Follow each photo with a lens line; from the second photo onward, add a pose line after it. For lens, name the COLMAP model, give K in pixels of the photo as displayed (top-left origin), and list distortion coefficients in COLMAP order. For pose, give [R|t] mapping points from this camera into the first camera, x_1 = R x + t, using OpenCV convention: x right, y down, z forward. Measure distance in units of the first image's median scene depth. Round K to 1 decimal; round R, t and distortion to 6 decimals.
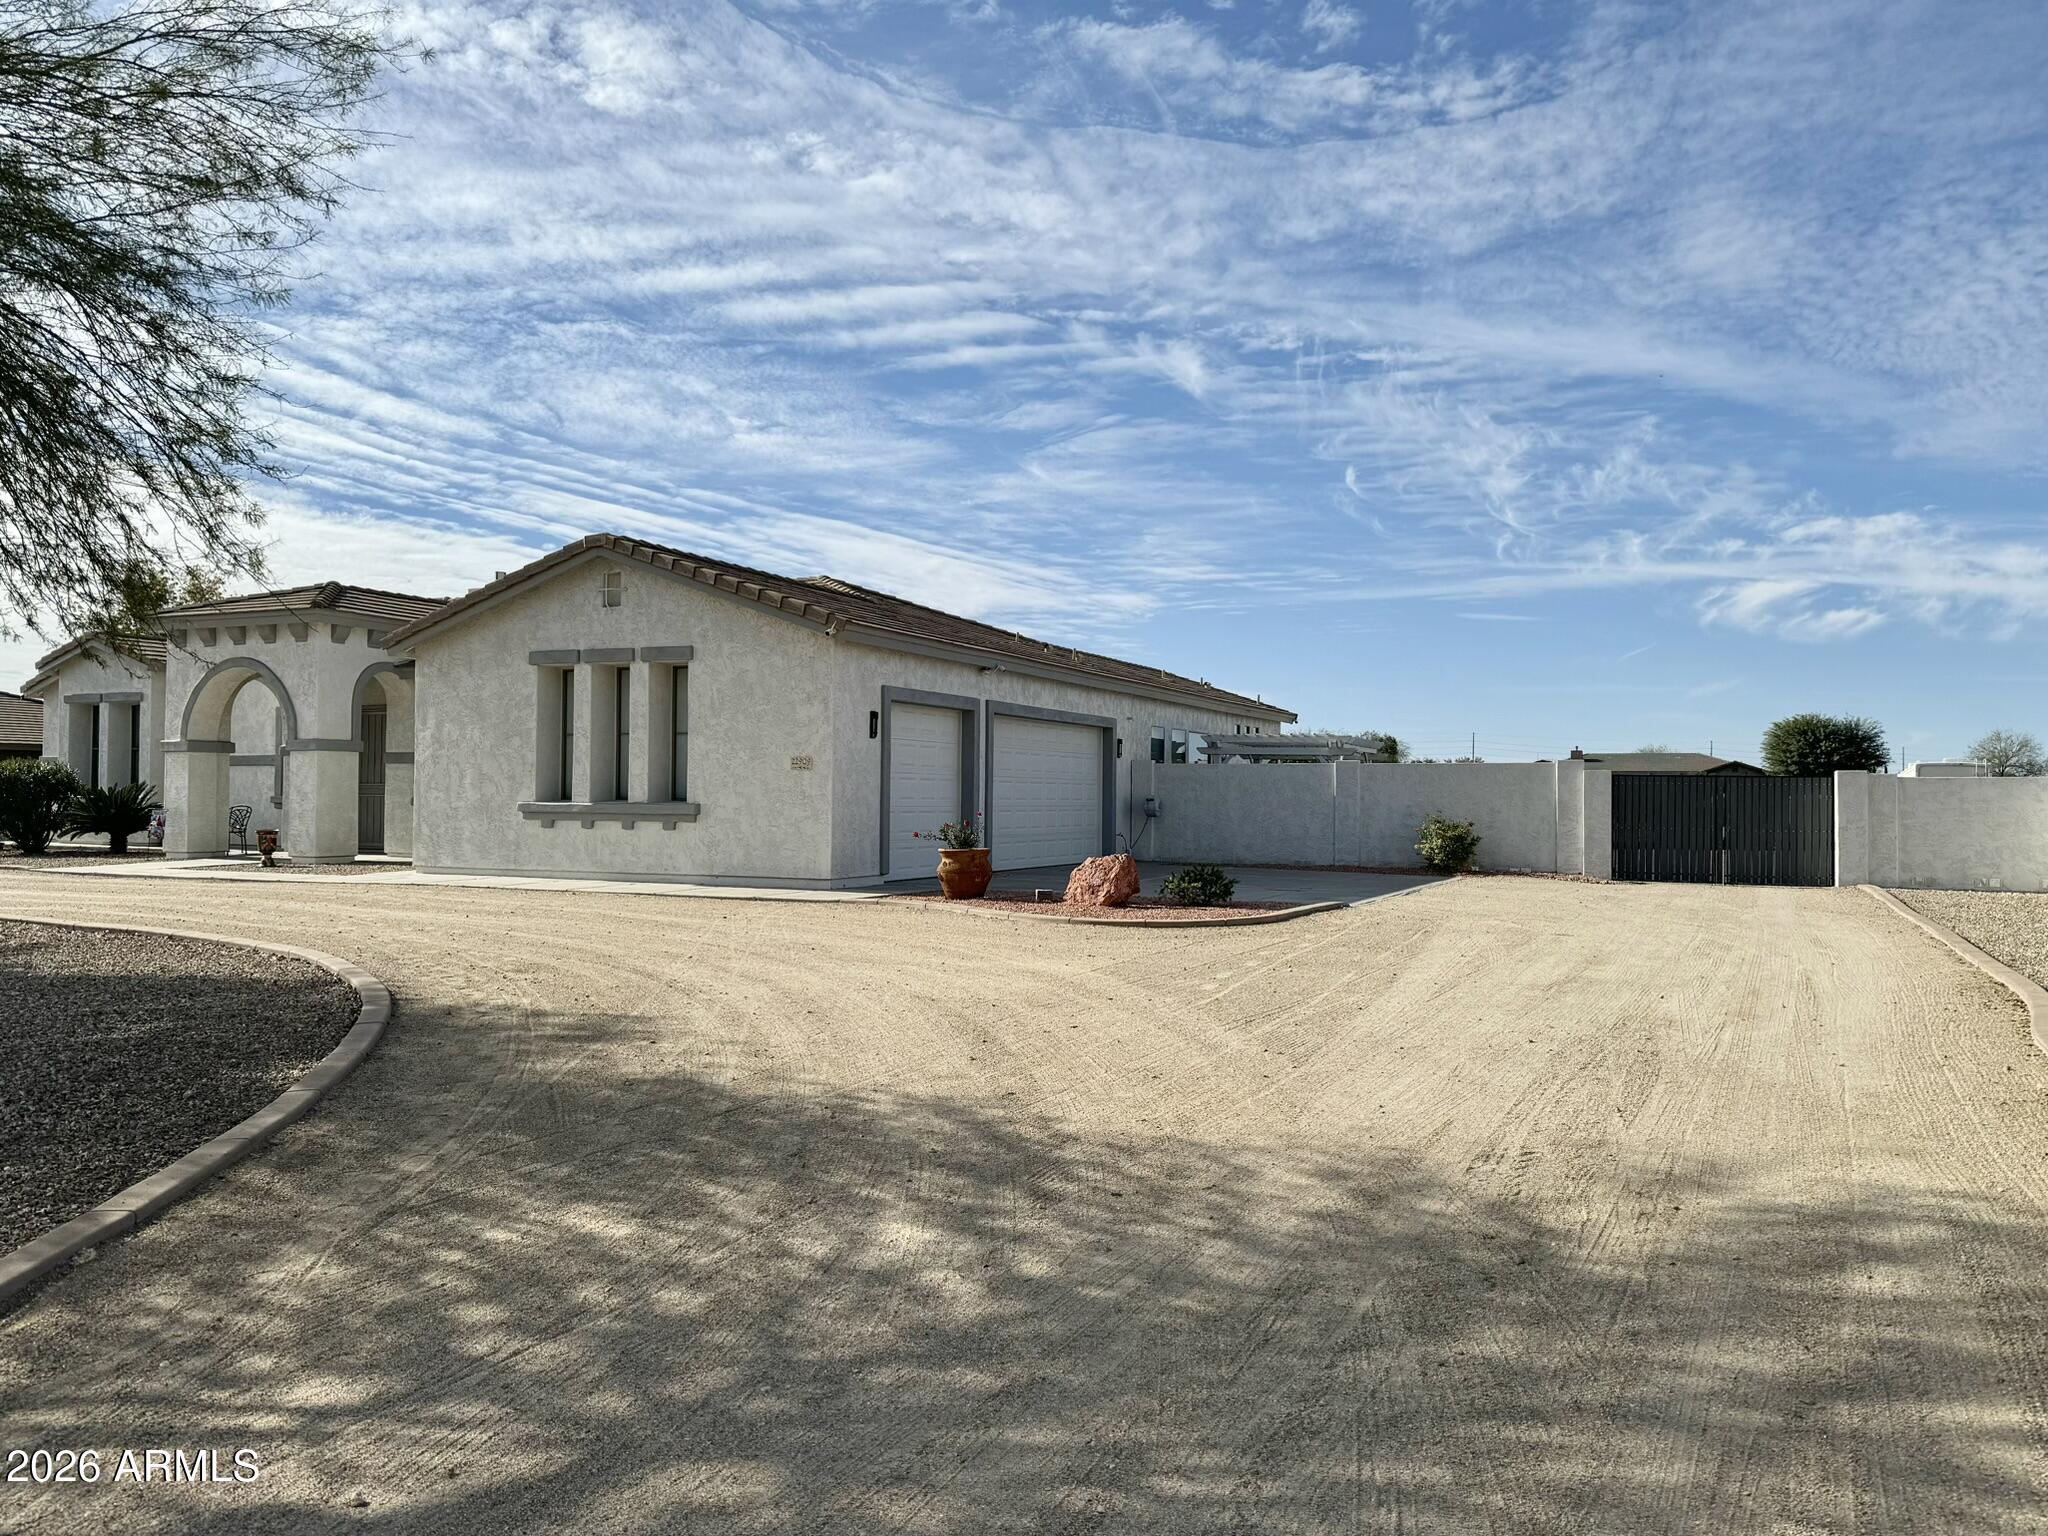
lens RADIAL K [[1531.6, 0, 1010.5], [0, 1531.6, 807.2], [0, 0, 1]] dist [-0.001391, -0.007593]
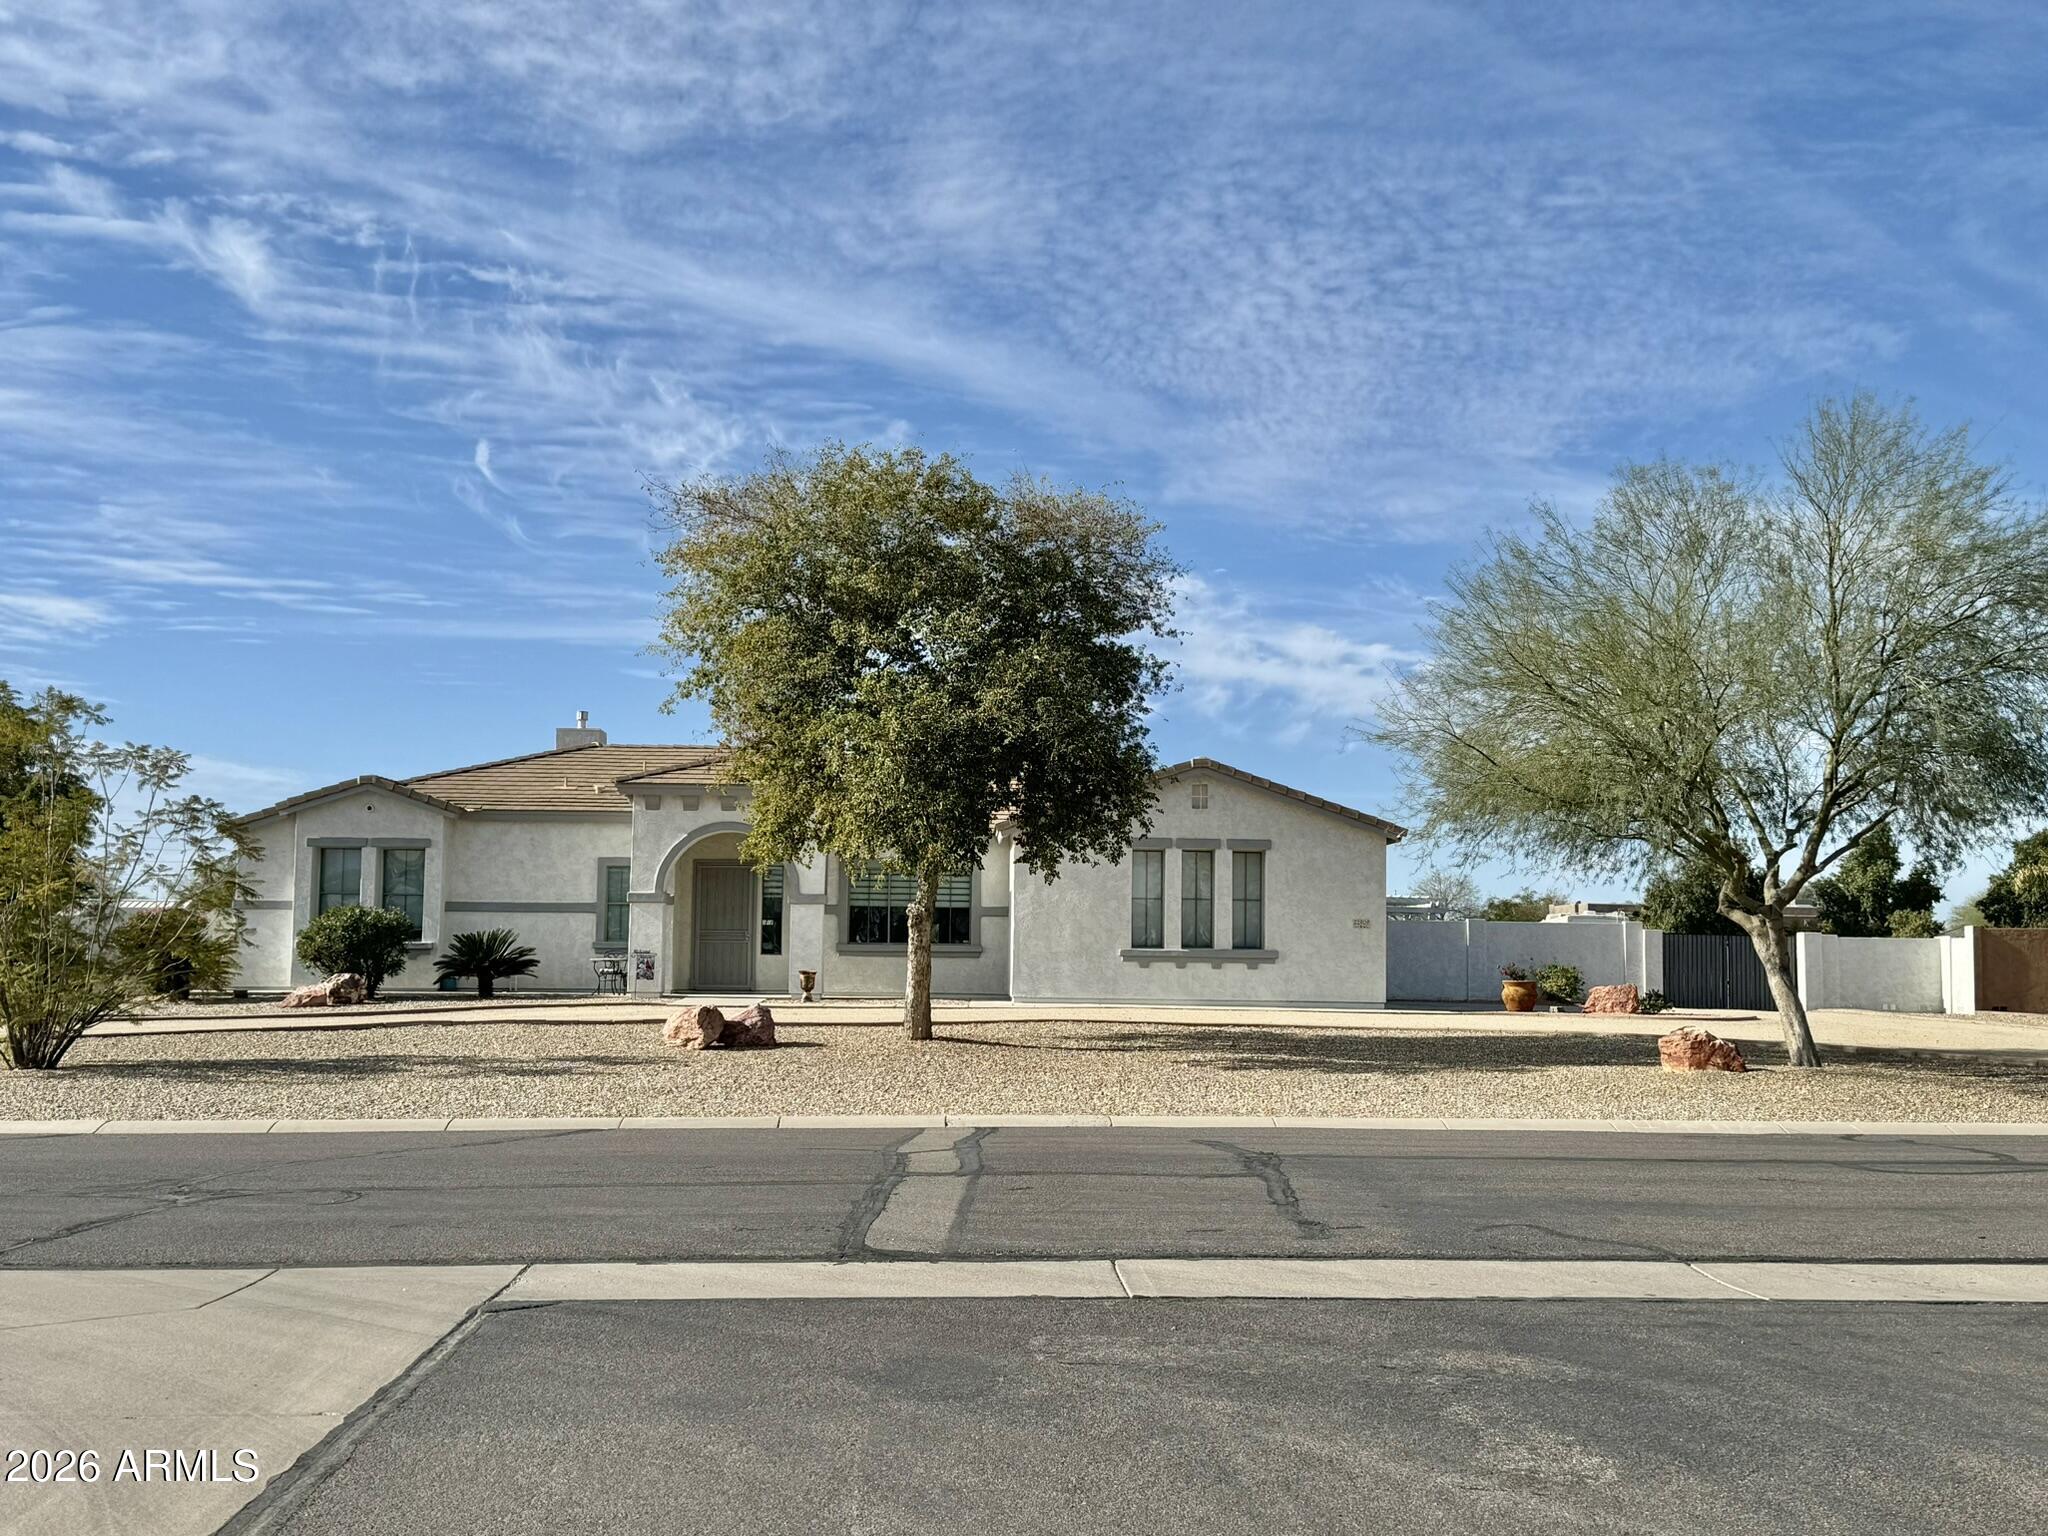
lens RADIAL K [[2361.4, 0, 1024.0], [0, 2361.4, 768.0], [0, 0, 1]] dist [0.137739, -0.015970]
pose [[0.888964, 0.037697, 0.456423, -0.697799], [-0.001776, 0.996883, -0.078875, 0.001333], [-0.457974, 0.069307, 0.886260, -0.421423]]
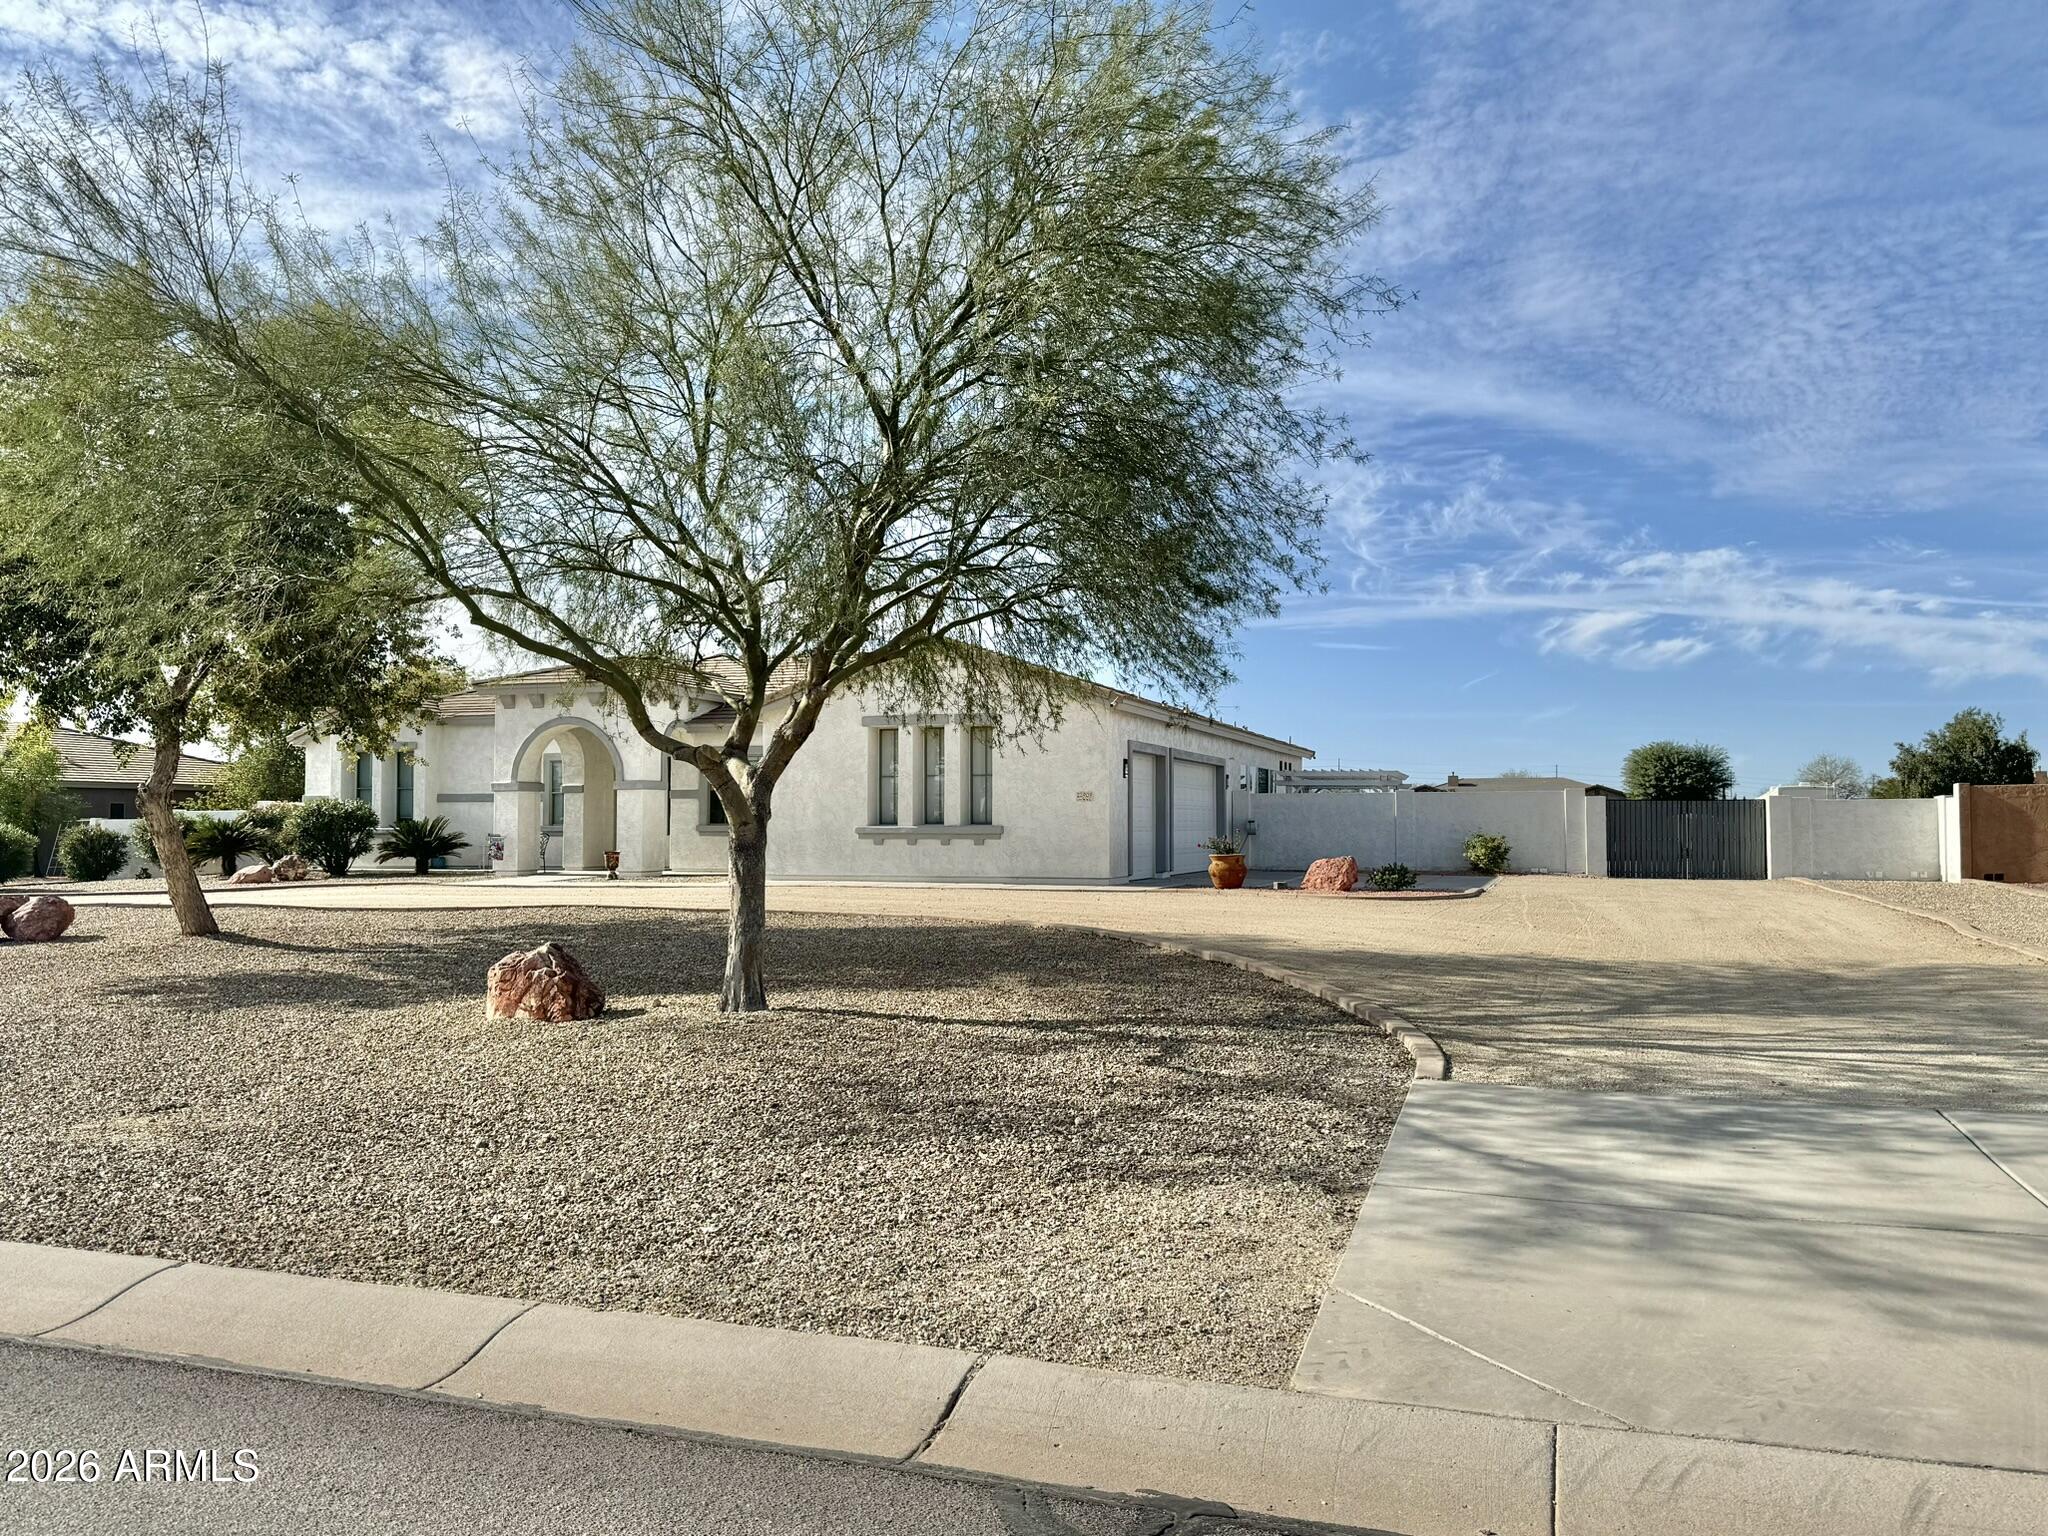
lens RADIAL K [[1531.7, 0, 1021.2], [0, 1531.7, 797.9], [0, 0, 1]] dist [0.000818, -0.009820]
pose [[0.995336, -0.008903, 0.096055, -0.134683], [0.011222, 0.999658, -0.023628, 0.002899], [-0.095812, 0.024596, 0.995096, -0.134899]]
